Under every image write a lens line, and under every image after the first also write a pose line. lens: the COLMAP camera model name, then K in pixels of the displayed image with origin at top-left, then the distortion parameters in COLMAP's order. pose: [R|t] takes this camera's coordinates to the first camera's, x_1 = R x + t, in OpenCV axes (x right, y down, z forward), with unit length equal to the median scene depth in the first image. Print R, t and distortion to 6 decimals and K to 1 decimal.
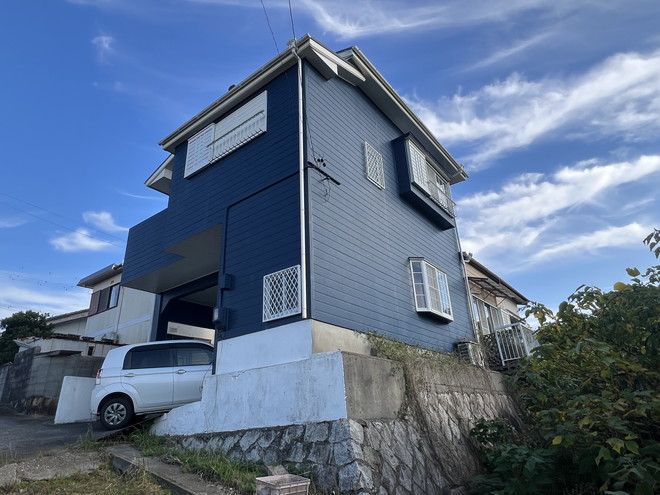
lens RADIAL K [[404.3, 0, 375.3], [0, 404.3, 247.3], [0, 0, 1]] dist [-0.040225, -0.001564]
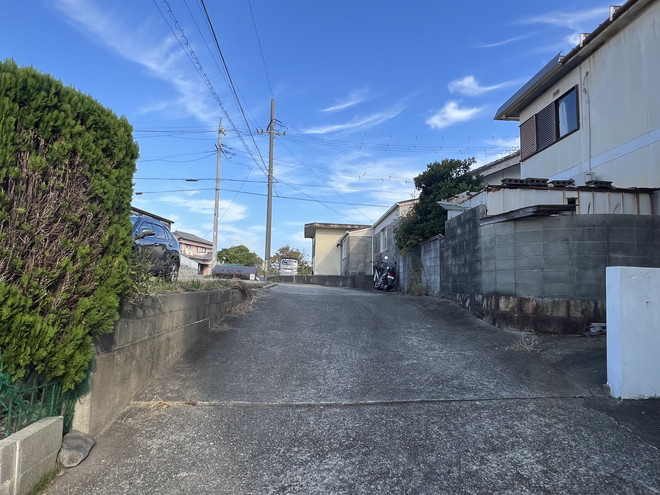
lens RADIAL K [[409.0, 0, 325.4], [0, 409.0, 246.9], [0, 0, 1]] dist [-0.006233, -0.001942]
pose [[0.582113, 0.007538, -0.813073, -0.533954], [0.251799, 0.949130, 0.189073, 0.147654], [0.773137, -0.314793, 0.550604, 0.500306]]
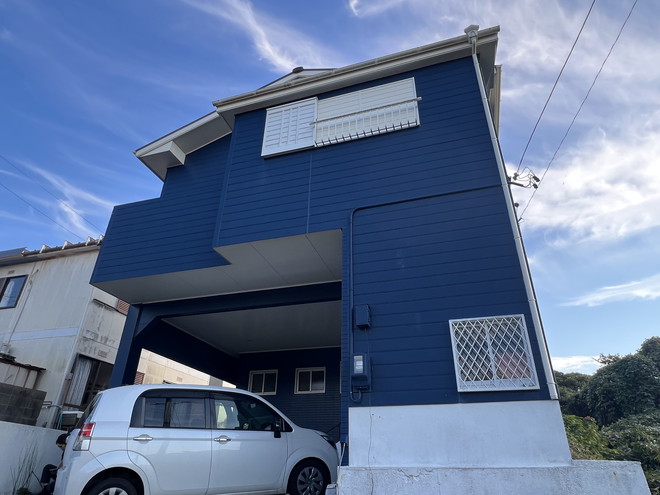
lens RADIAL K [[409.0, 0, 325.4], [0, 409.0, 246.9], [0, 0, 1]] dist [-0.006233, -0.001942]
pose [[0.957828, 0.209845, 0.196294, -0.382100], [-0.186145, 0.973553, -0.132457, 0.049034], [-0.218898, 0.090332, 0.971557, 0.218450]]
